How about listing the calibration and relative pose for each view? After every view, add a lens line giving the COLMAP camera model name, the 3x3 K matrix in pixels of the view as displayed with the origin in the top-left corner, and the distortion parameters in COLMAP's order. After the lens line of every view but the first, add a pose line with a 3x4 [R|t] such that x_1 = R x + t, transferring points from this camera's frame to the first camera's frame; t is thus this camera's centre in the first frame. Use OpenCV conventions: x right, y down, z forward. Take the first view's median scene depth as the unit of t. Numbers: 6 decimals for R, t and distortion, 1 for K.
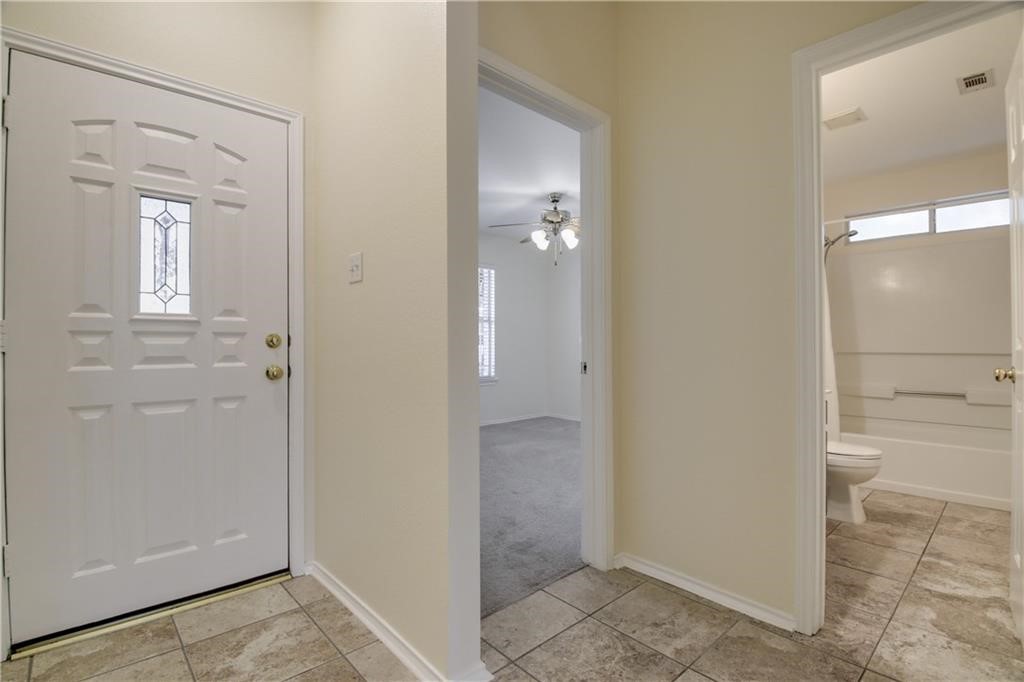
lens RADIAL K [[479.1, 0, 512.0], [0, 479.1, 341.0], [0, 0, 1]] dist [0.002036, -0.015882]
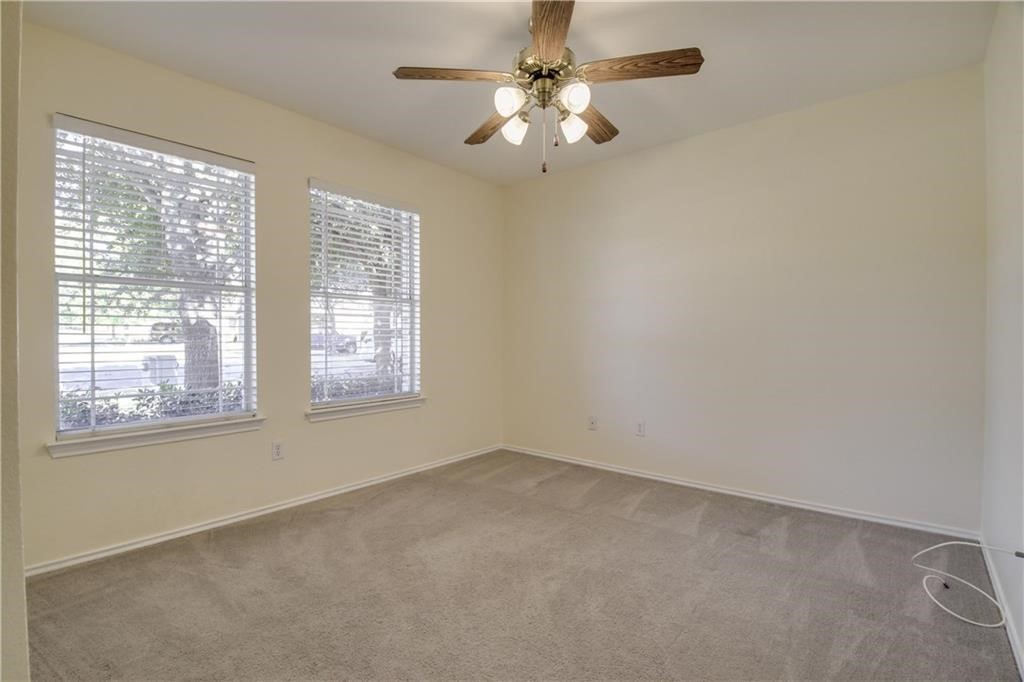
lens RADIAL K [[479.1, 0, 512.0], [0, 479.1, 341.0], [0, 0, 1]] dist [0.002036, -0.015882]
pose [[0.991549, -0.001258, 0.129729, -0.000197], [-0.001201, 0.999821, 0.018874, -0.002436], [-0.129730, -0.018871, 0.991370, 0.390551]]
